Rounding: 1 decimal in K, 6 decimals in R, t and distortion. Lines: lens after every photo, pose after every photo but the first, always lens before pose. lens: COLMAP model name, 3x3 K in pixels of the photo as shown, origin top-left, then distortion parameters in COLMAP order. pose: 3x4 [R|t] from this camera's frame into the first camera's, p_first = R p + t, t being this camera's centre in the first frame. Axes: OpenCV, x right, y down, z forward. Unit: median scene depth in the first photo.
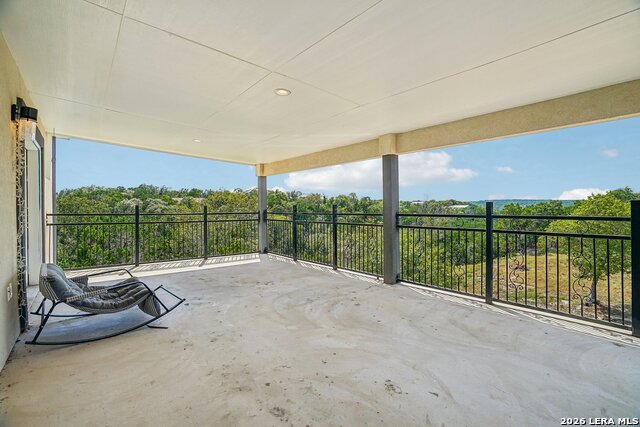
lens RADIAL K [[297.7, 0, 322.8], [0, 297.7, 207.5], [0, 0, 1]] dist [-0.076951, 0.023022]
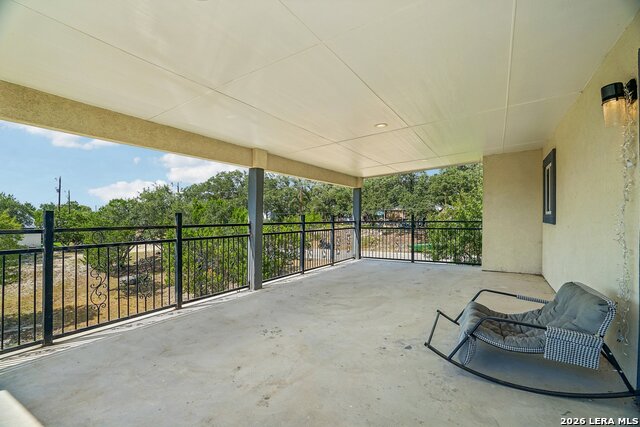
lens RADIAL K [[301.7, 0, 325.3], [0, 301.7, 214.5], [0, 0, 1]] dist [0.002305, 0.000536]
pose [[-0.344047, 0.023755, 0.938652, -0.626356], [0.010775, 0.999714, -0.021352, 0.011321], [-0.938890, 0.002768, -0.344205, 0.824642]]
